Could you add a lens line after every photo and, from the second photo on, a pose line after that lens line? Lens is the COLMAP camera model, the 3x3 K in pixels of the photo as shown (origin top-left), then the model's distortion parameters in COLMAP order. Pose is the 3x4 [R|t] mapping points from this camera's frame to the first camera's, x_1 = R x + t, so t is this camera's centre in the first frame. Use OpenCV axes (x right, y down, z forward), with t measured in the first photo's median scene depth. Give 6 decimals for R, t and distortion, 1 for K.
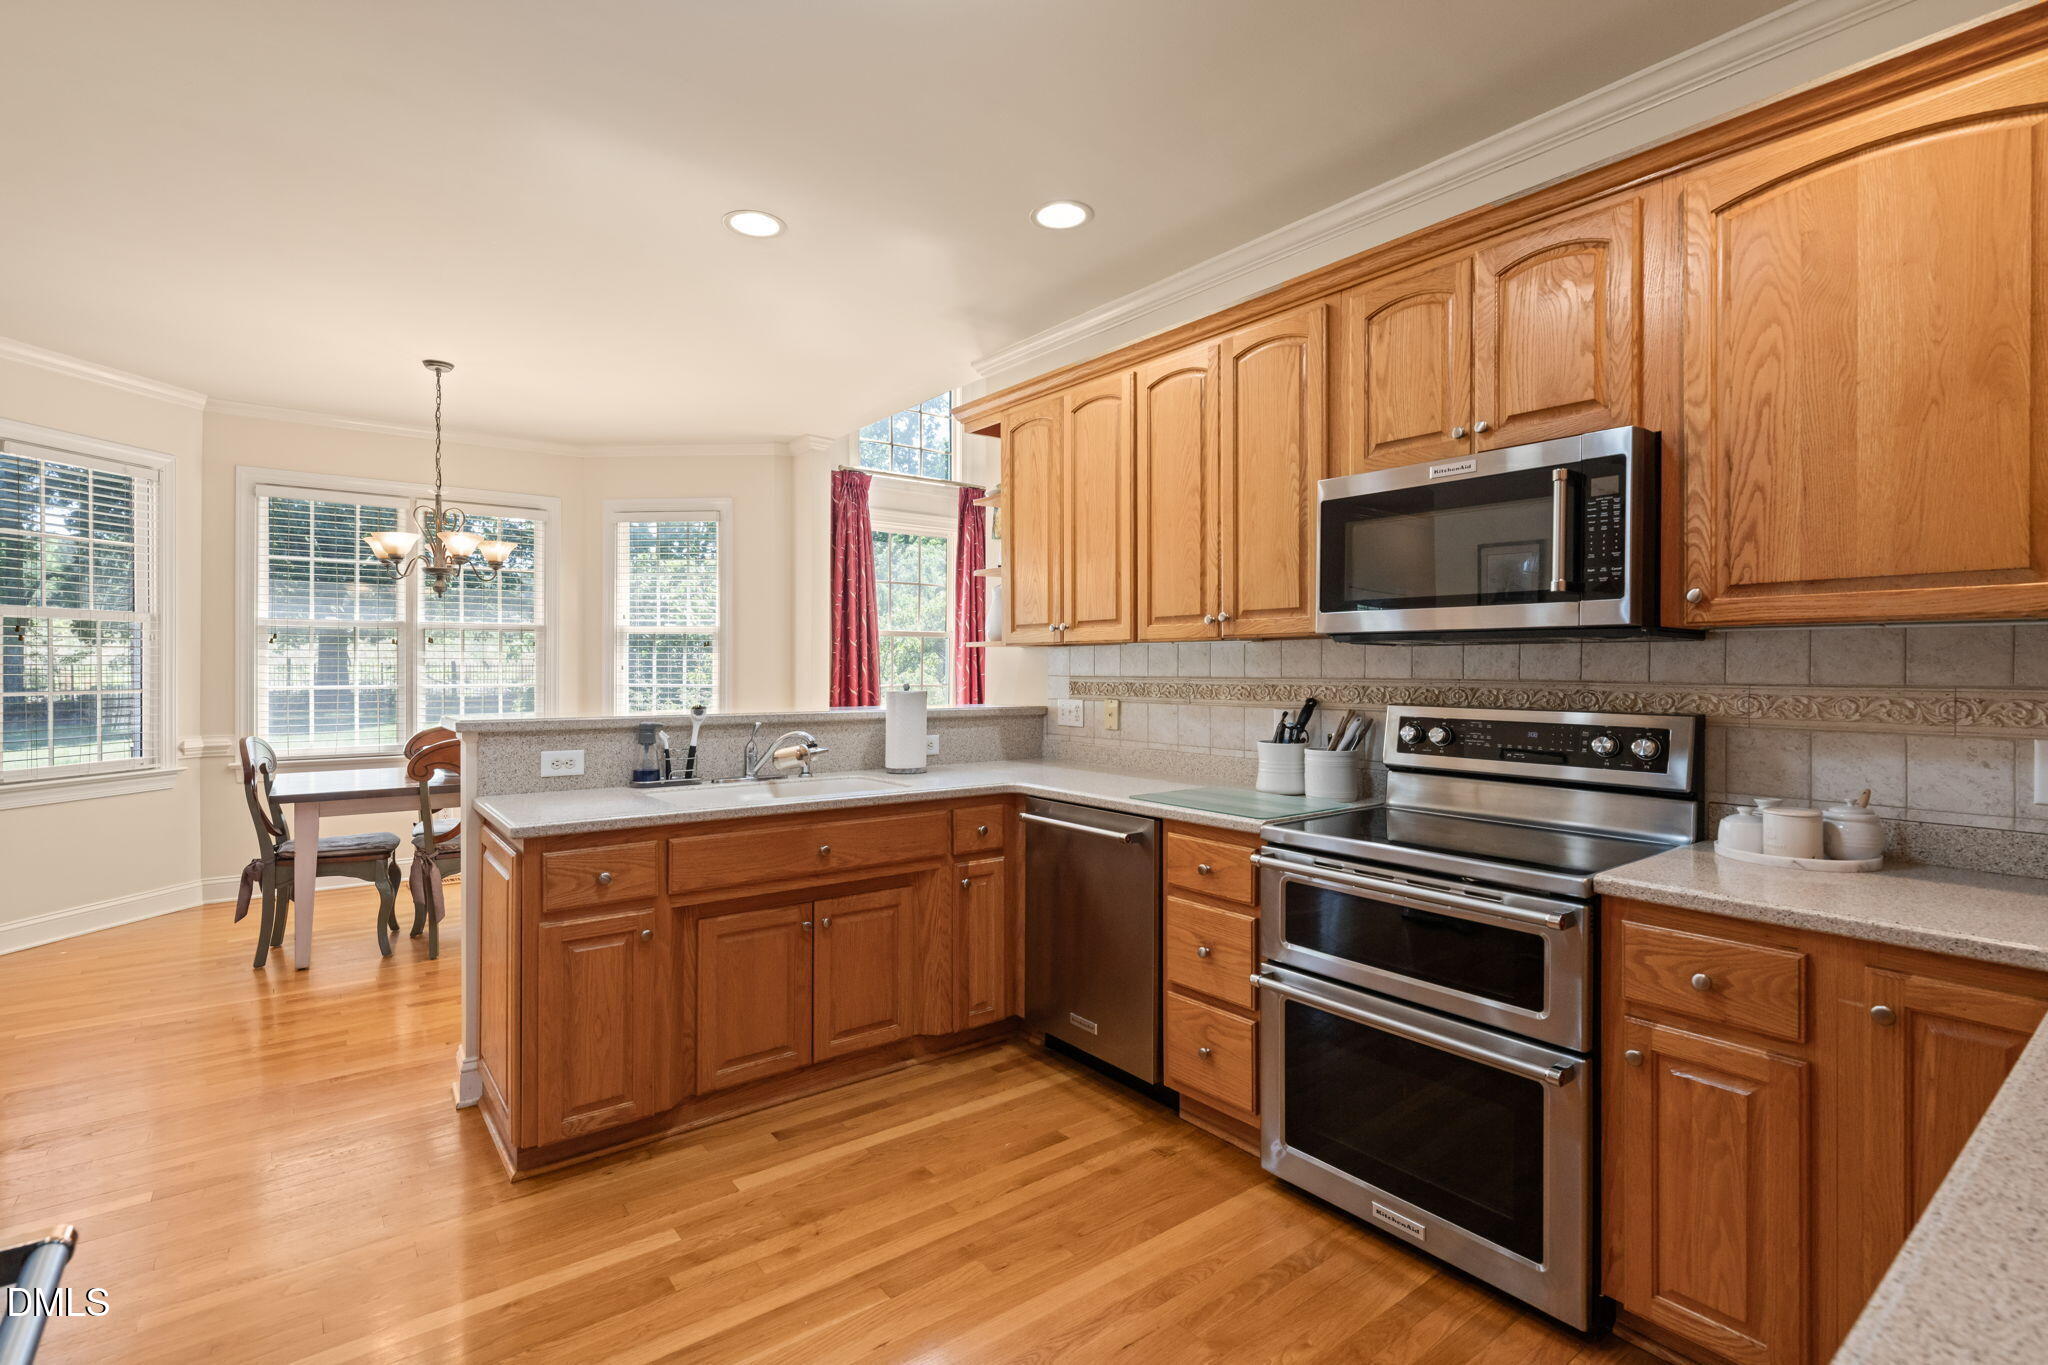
lens RADIAL K [[935.3, 0, 1025.5], [0, 935.3, 670.3], [0, 0, 1]] dist [-0.004382, -0.000566]
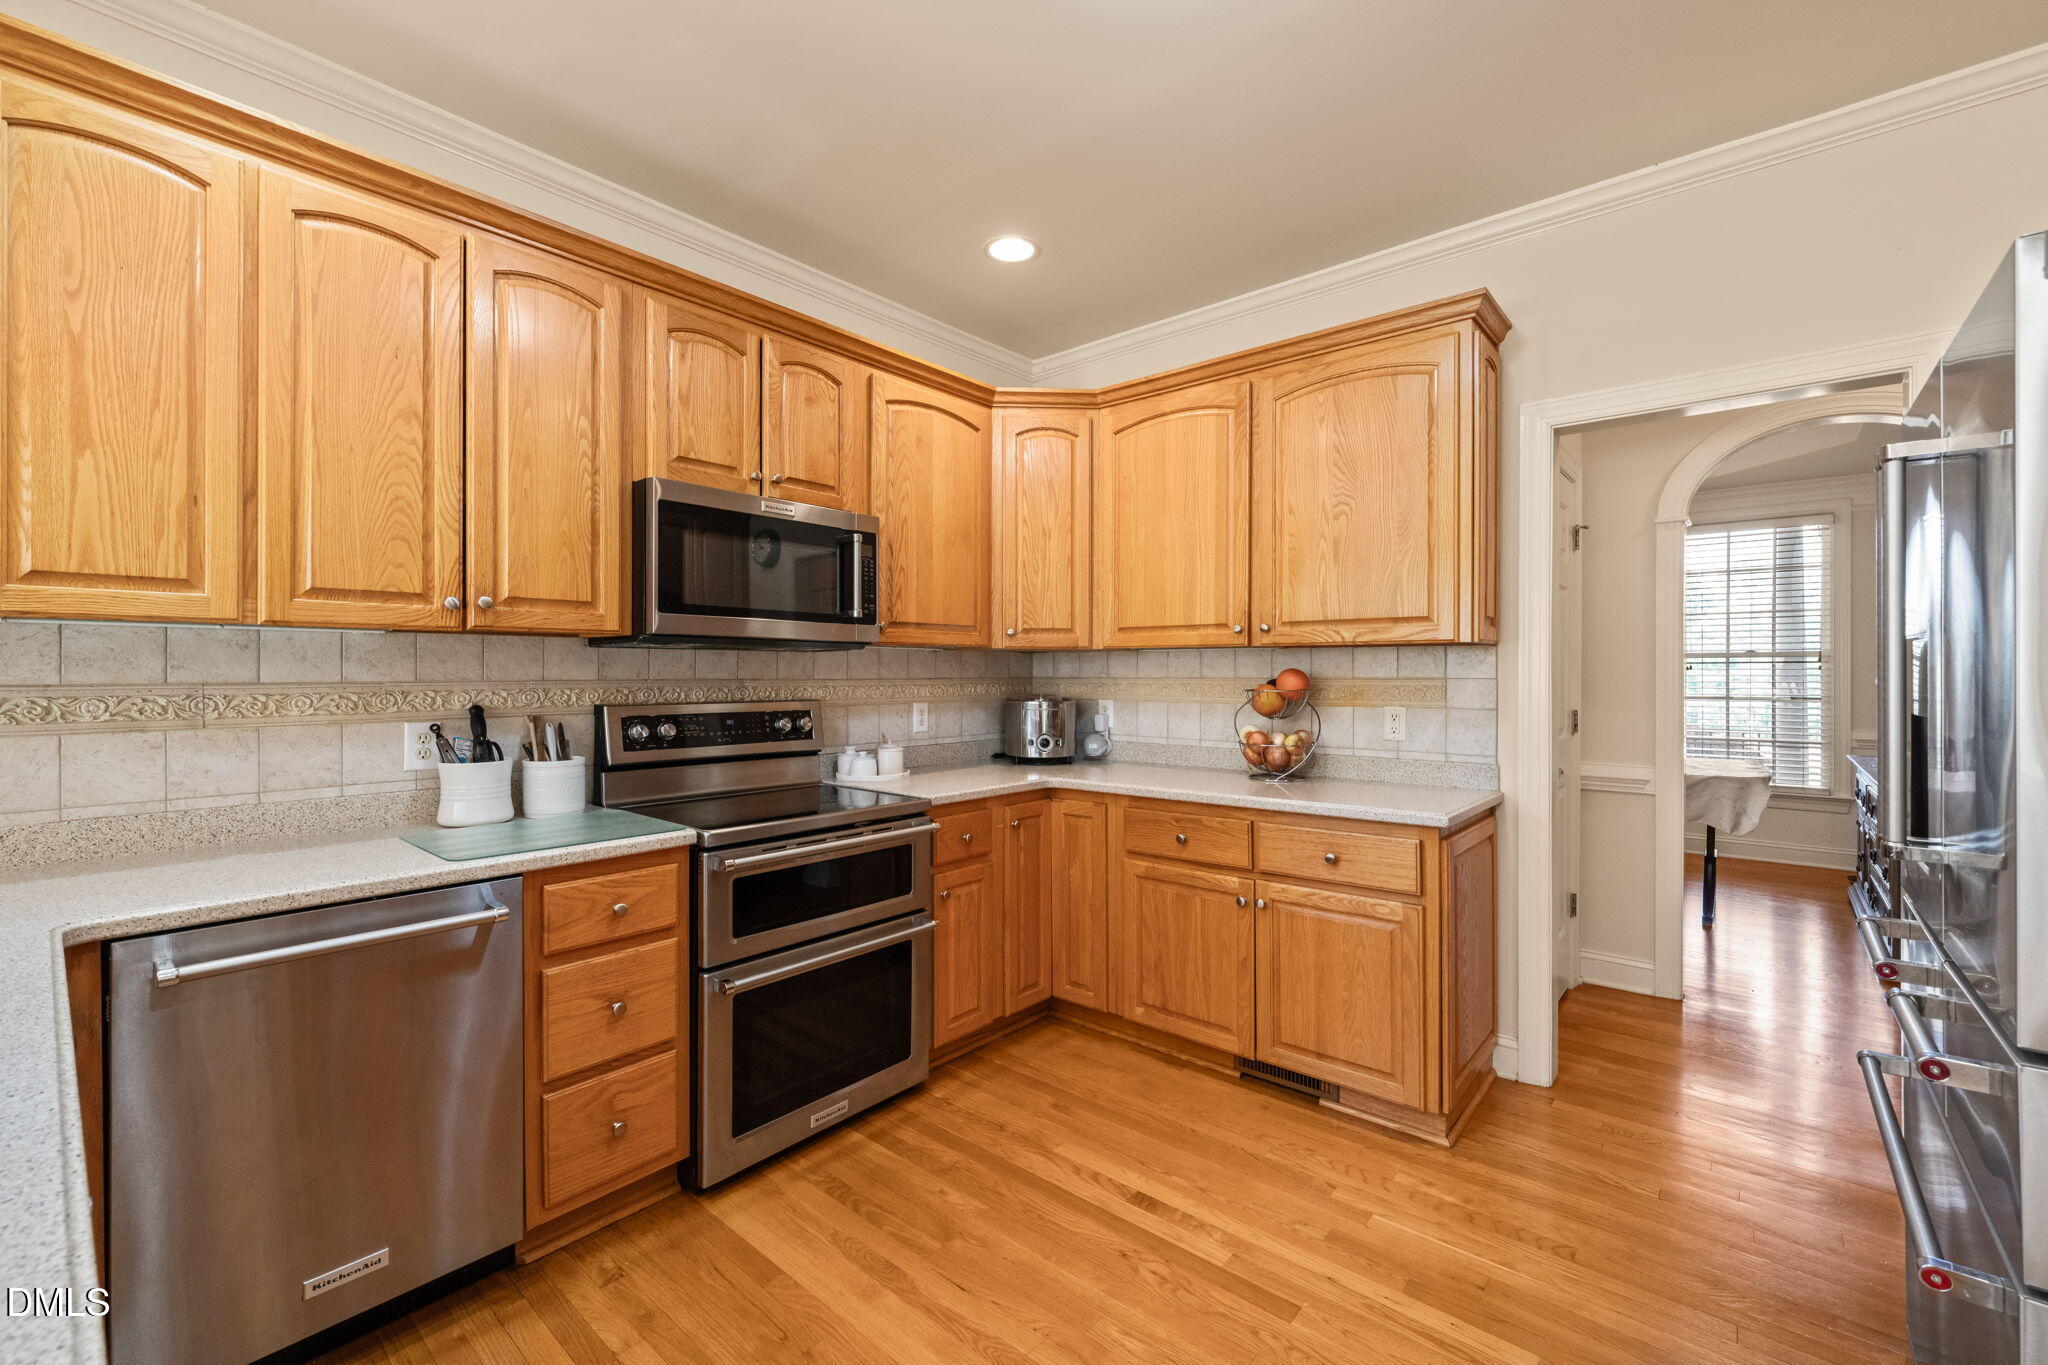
lens RADIAL K [[857.9, 0, 1011.4], [0, 857.9, 671.4], [0, 0, 1]] dist [0.001433, 0.000039]
pose [[-0.183111, -0.003171, 0.983087, -0.635501], [0.000039, 0.999995, 0.003233, -0.003173], [-0.983092, 0.000630, -0.183110, 0.802342]]
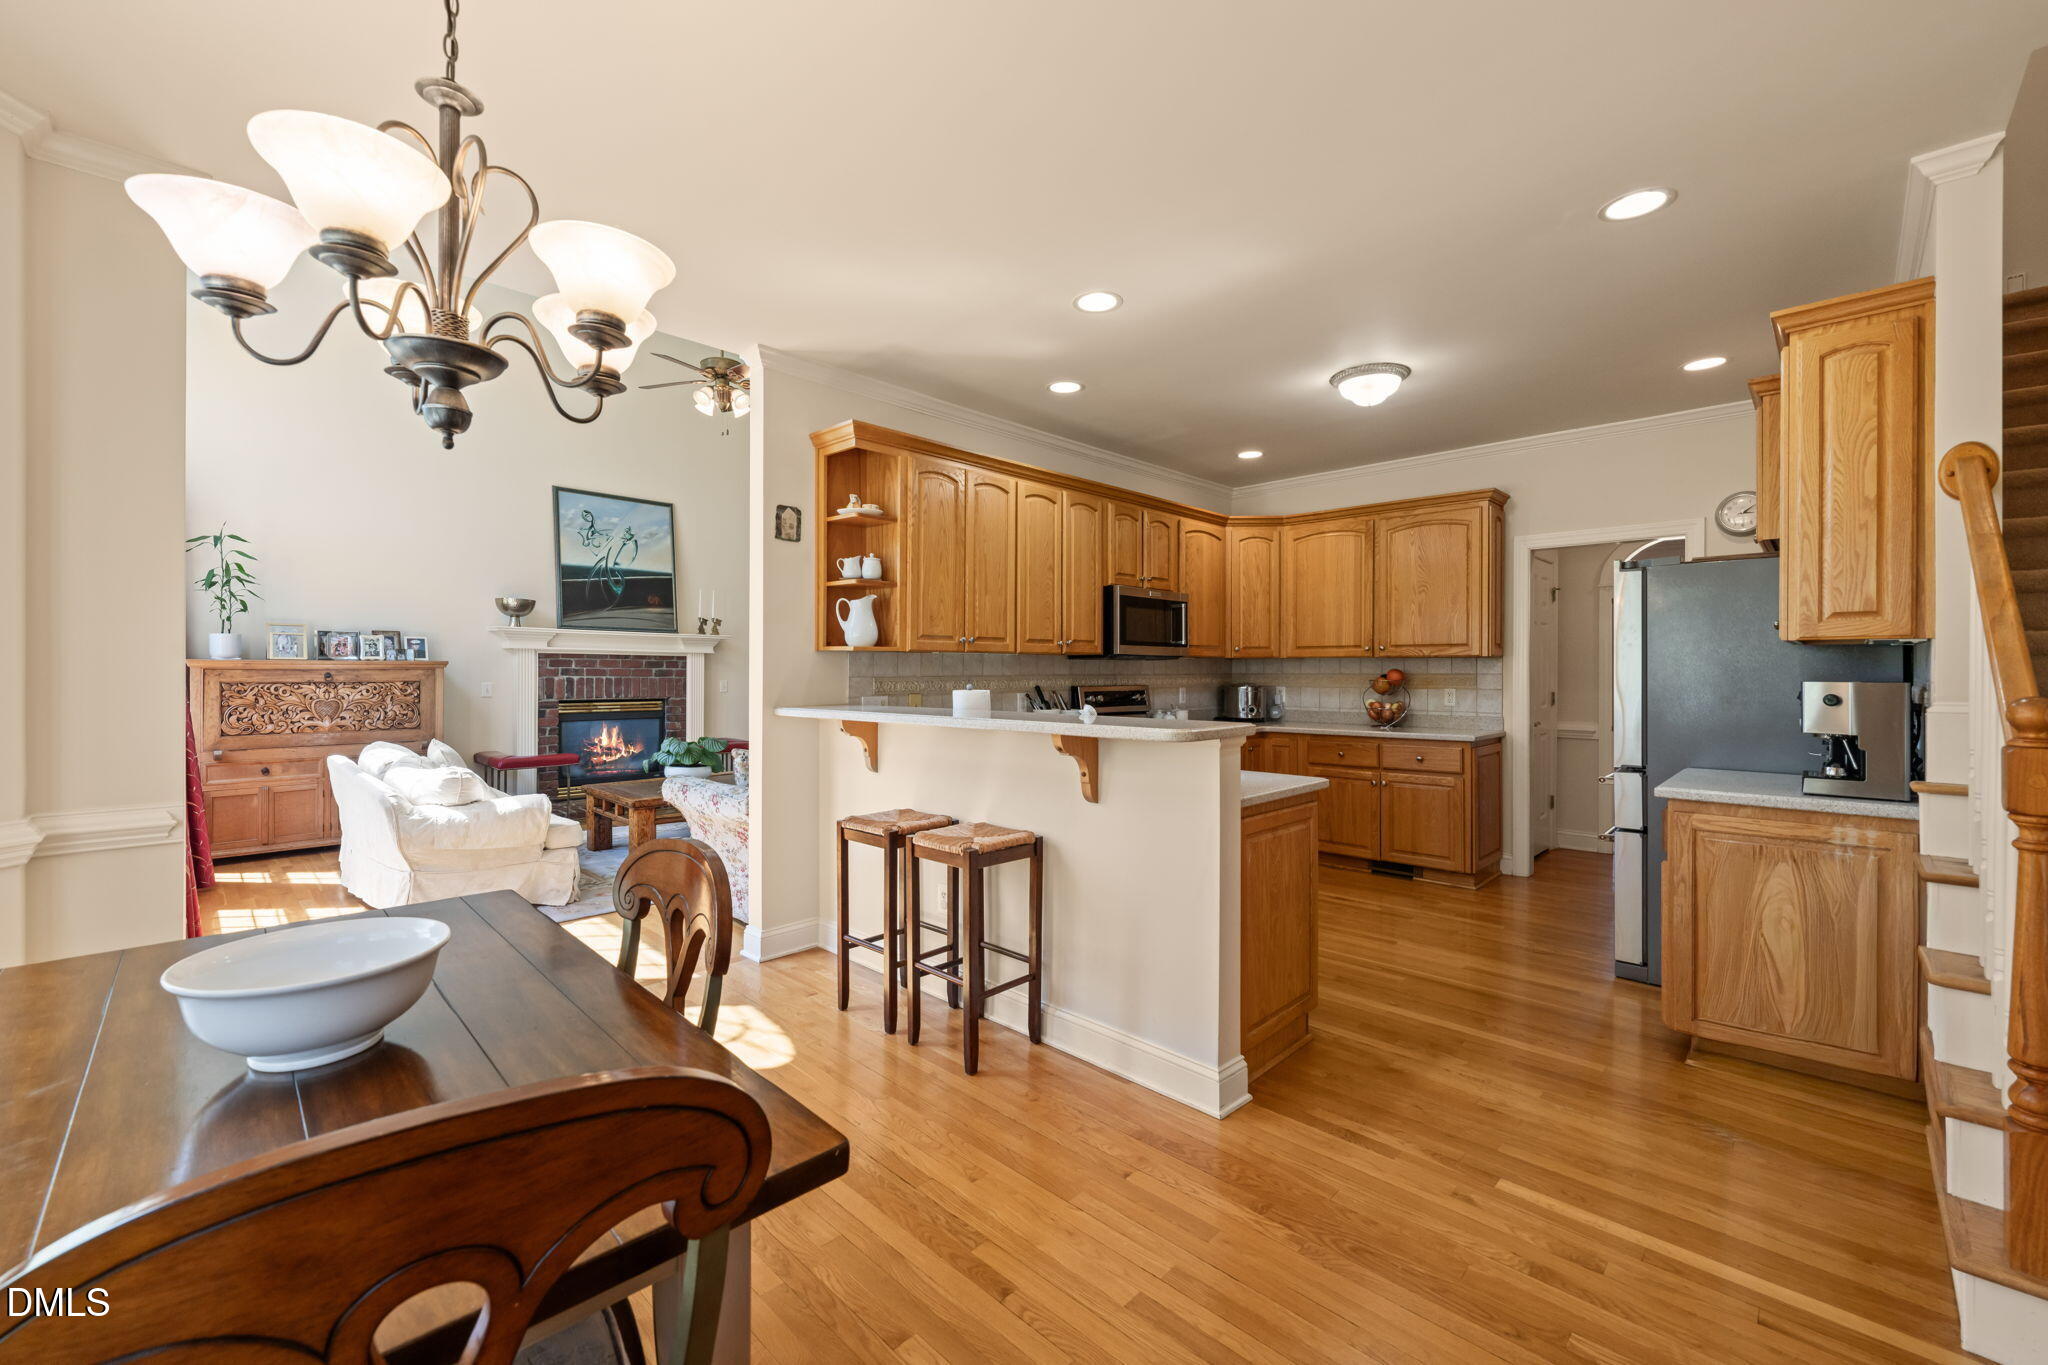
lens RADIAL K [[846.2, 0, 1022.8], [0, 846.2, 671.5], [0, 0, 1]] dist [-0.001976, 0.000159]
pose [[-0.140866, -0.006293, 0.990009, -1.640881], [0.000330, 0.999979, 0.006403, -0.011219], [-0.990029, 0.001229, -0.140861, 1.510913]]
